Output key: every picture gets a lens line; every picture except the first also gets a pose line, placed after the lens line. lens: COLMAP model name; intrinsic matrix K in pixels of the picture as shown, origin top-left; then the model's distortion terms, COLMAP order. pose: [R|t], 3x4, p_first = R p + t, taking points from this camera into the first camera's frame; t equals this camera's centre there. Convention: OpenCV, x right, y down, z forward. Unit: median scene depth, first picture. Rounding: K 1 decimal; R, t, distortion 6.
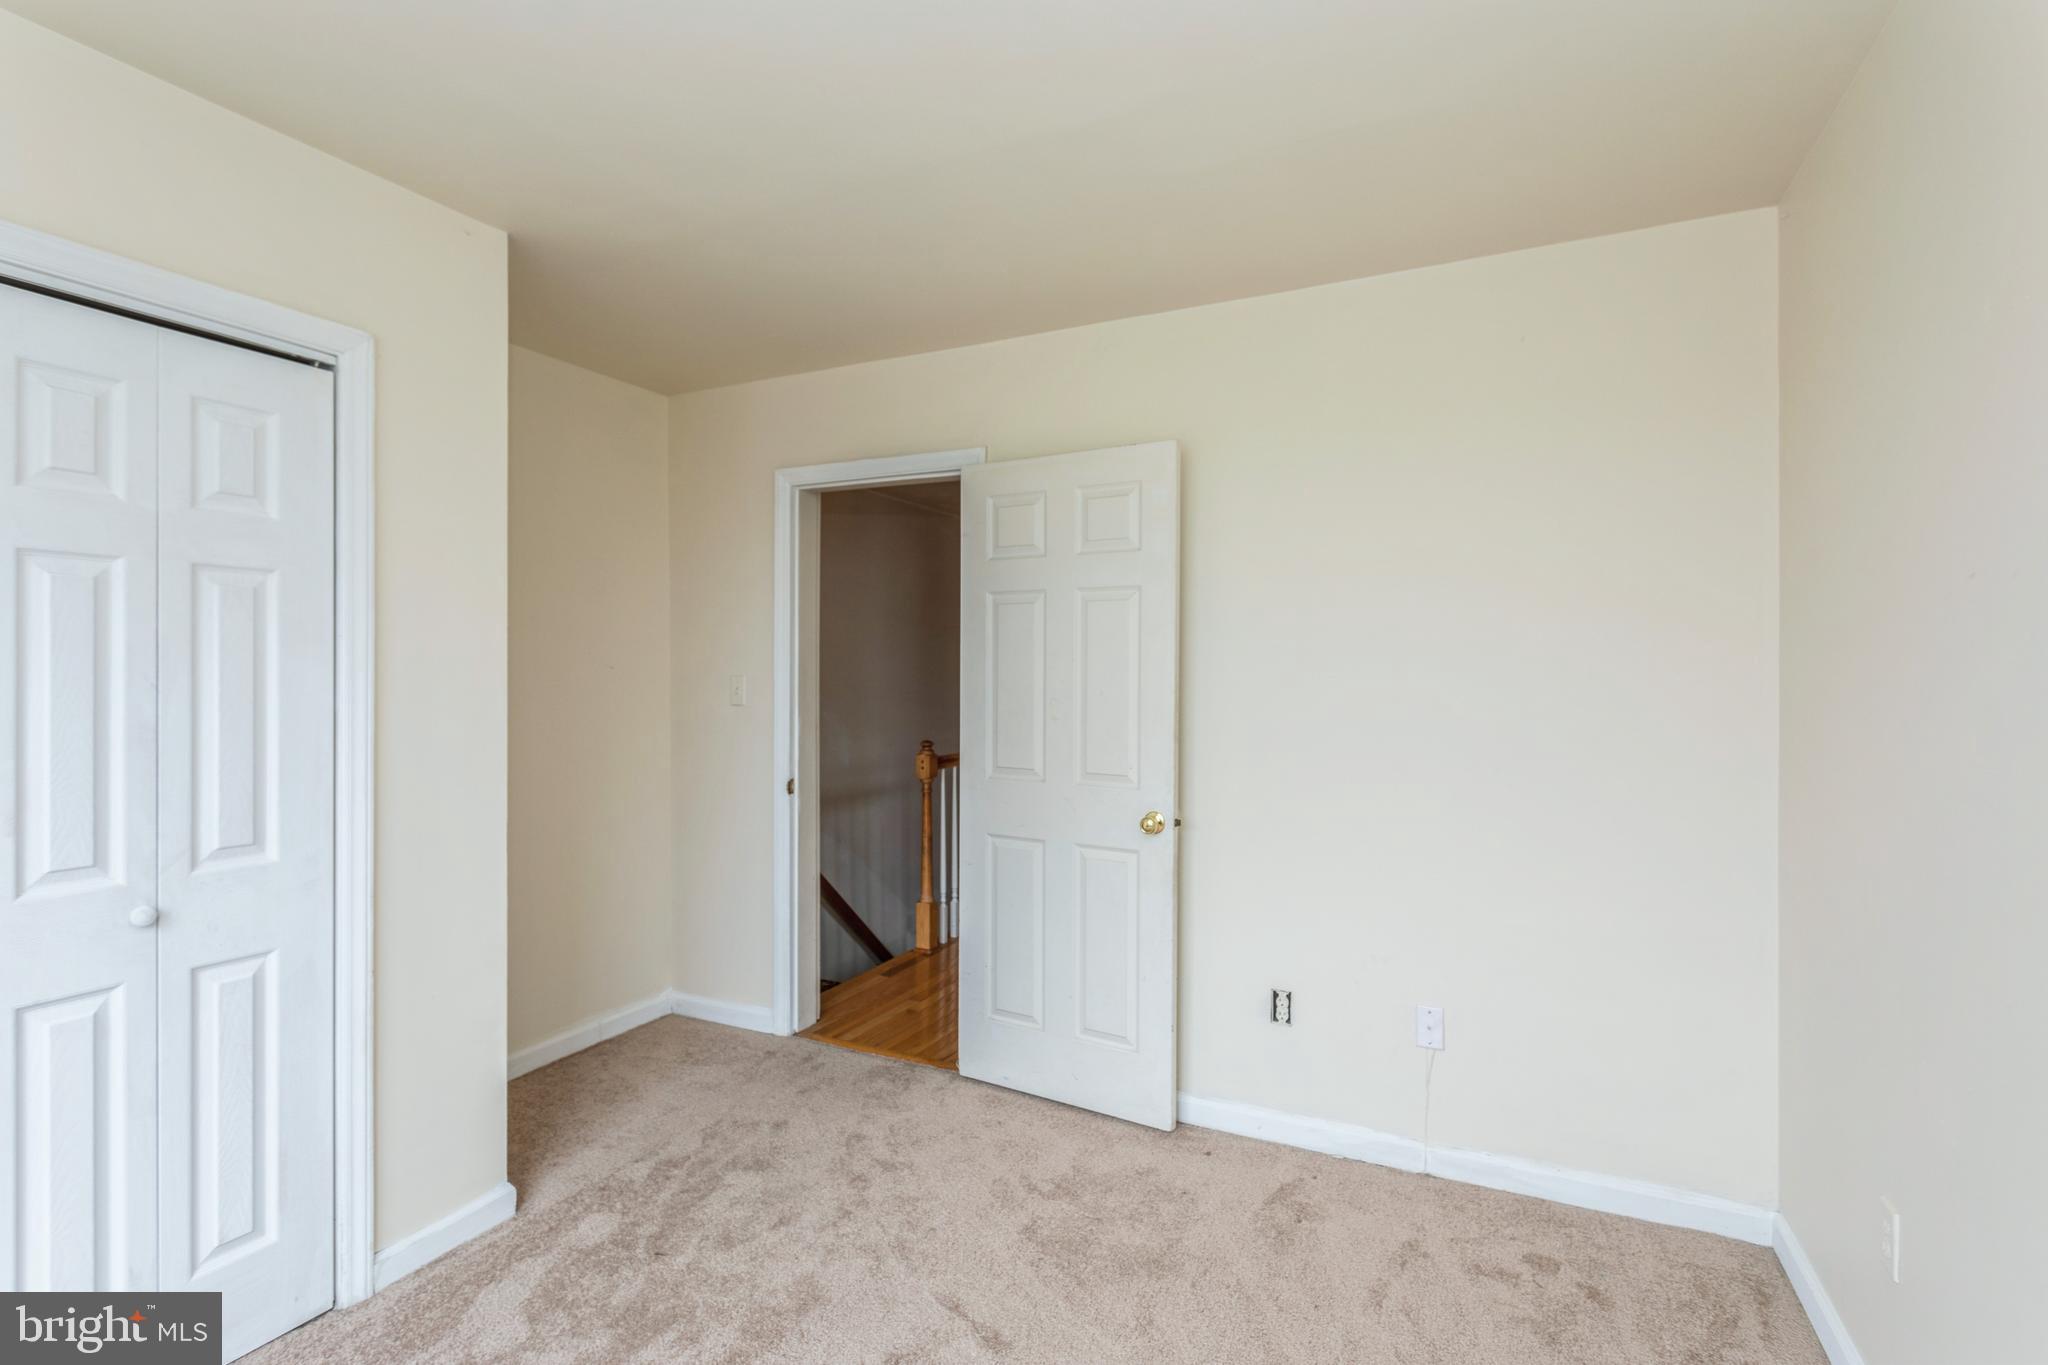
lens RADIAL K [[970.1, 0, 1034.6], [0, 970.1, 685.1], [0, 0, 1]] dist [0.004206, 0.000514]
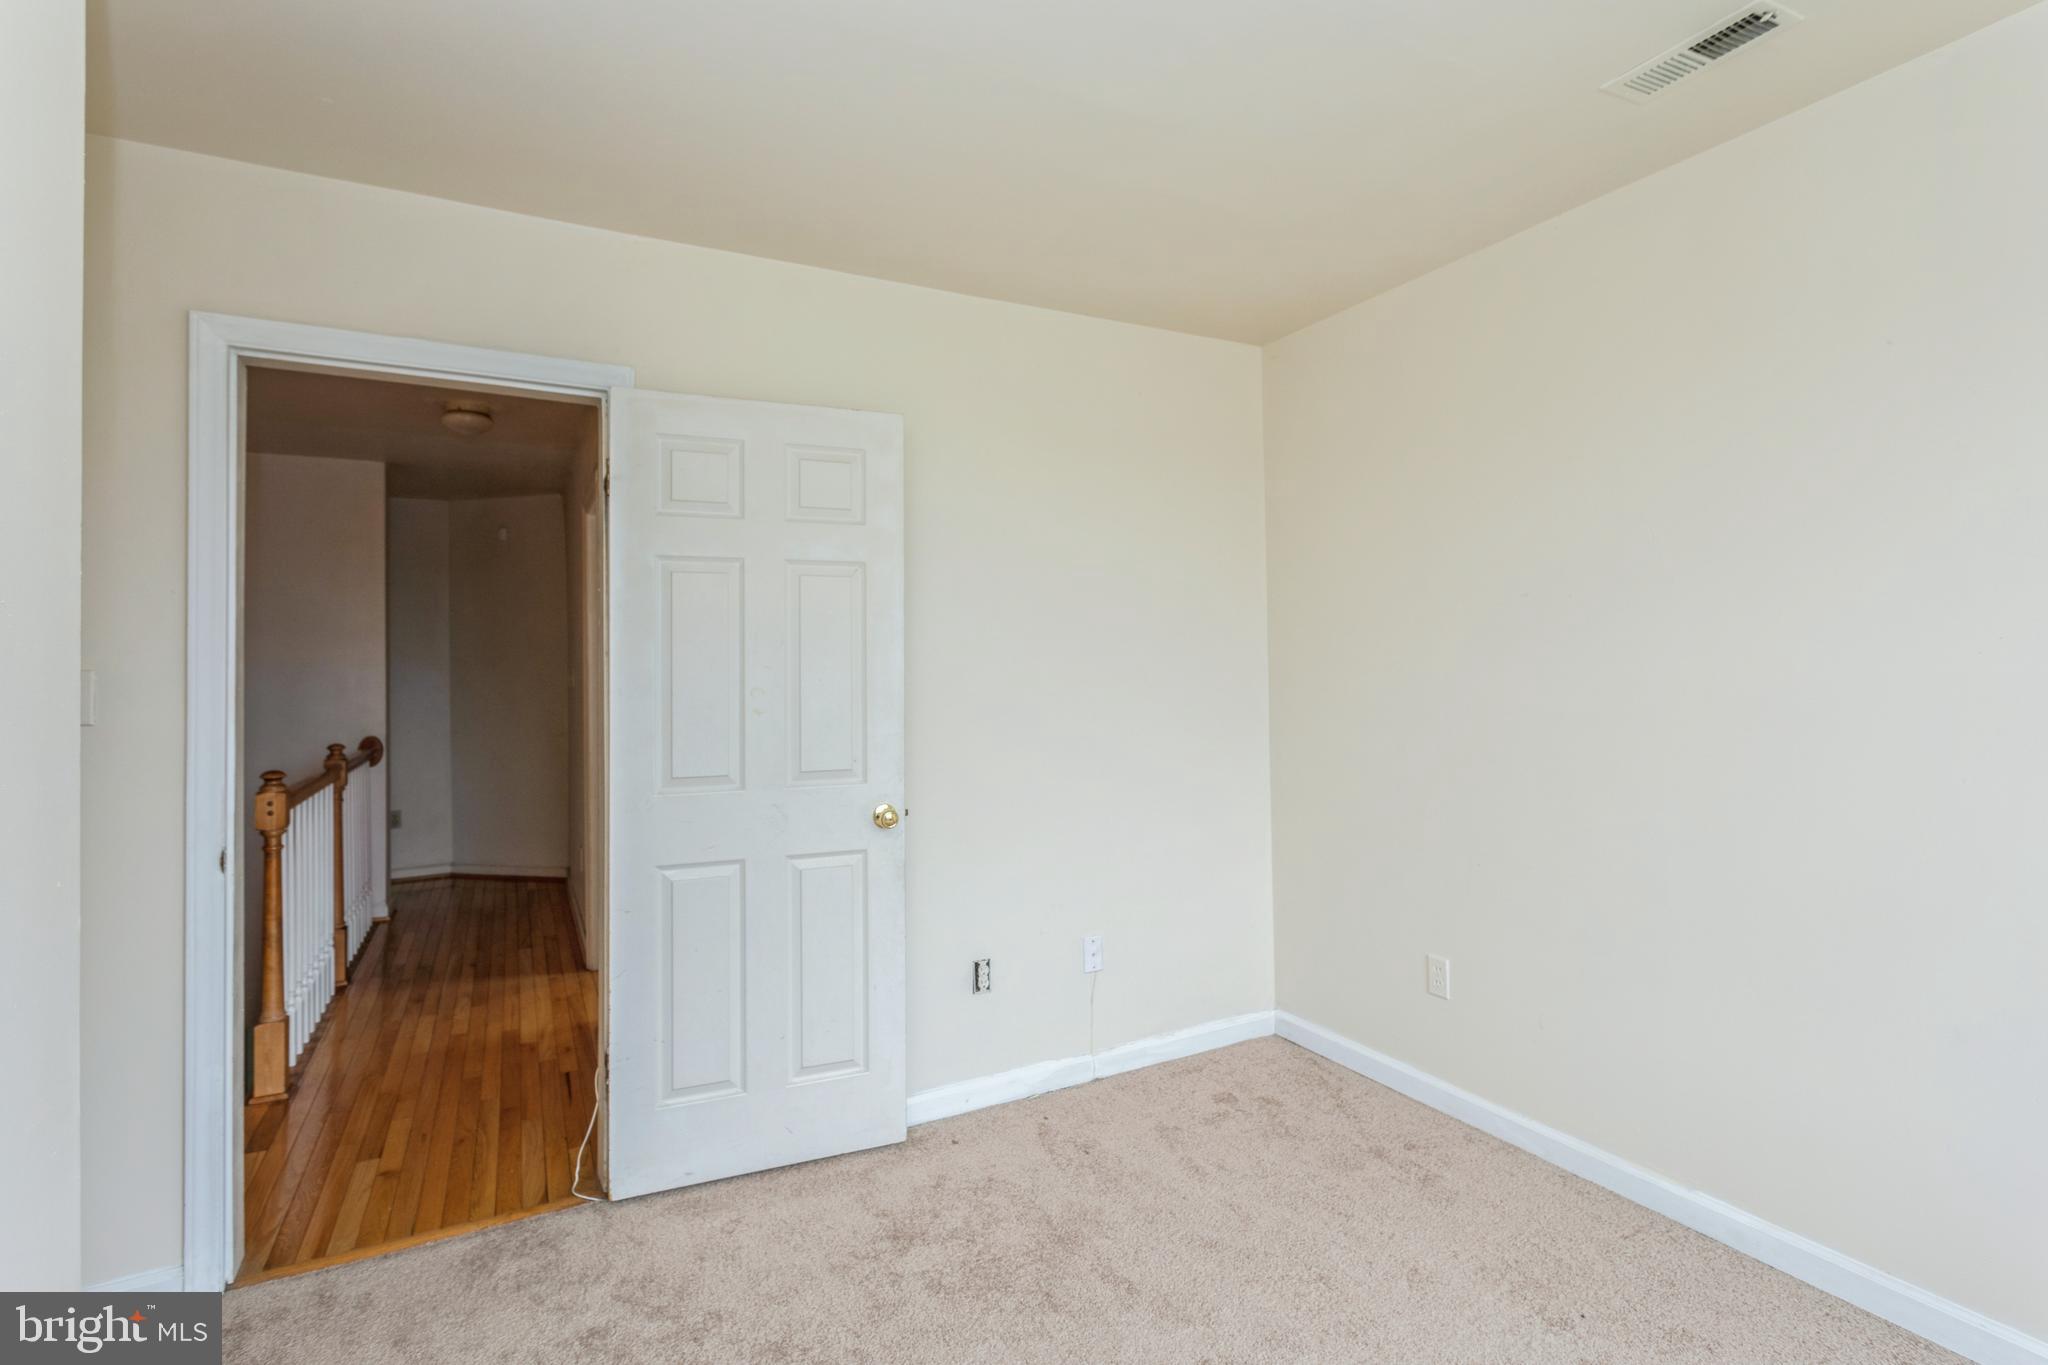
lens RADIAL K [[970.1, 0, 1023.1], [0, 970.1, 658.4], [0, 0, 1]] dist [0.004206, 0.000514]
pose [[0.588060, -0.004182, 0.808807, -0.561246], [0.024520, 0.999619, -0.012659, 0.004259], [-0.808446, 0.027276, 0.587938, 0.339465]]
